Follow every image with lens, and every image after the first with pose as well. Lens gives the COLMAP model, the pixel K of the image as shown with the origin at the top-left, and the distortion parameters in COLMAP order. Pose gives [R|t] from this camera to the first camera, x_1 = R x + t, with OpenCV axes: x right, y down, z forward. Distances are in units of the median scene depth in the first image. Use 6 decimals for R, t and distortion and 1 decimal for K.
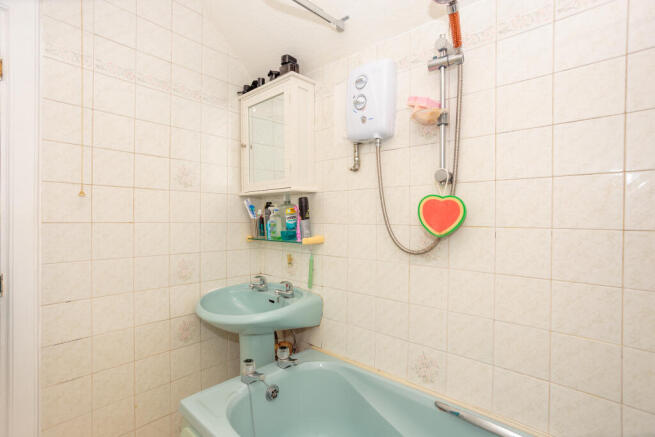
lens RADIAL K [[319.4, 0, 327.5], [0, 319.4, 218.5], [0, 0, 1]] dist [-0.001017, -0.000201]
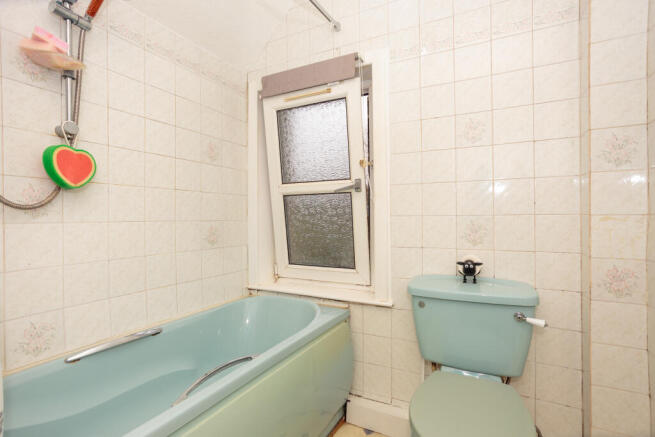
lens RADIAL K [[319.4, 0, 327.5], [0, 319.4, 218.5], [0, 0, 1]] dist [-0.001017, -0.000201]
pose [[-0.280338, 0.002472, 0.959898, -0.822642], [0.020361, 0.999787, 0.003371, 0.161487], [-0.959685, 0.020490, -0.280329, 0.506882]]
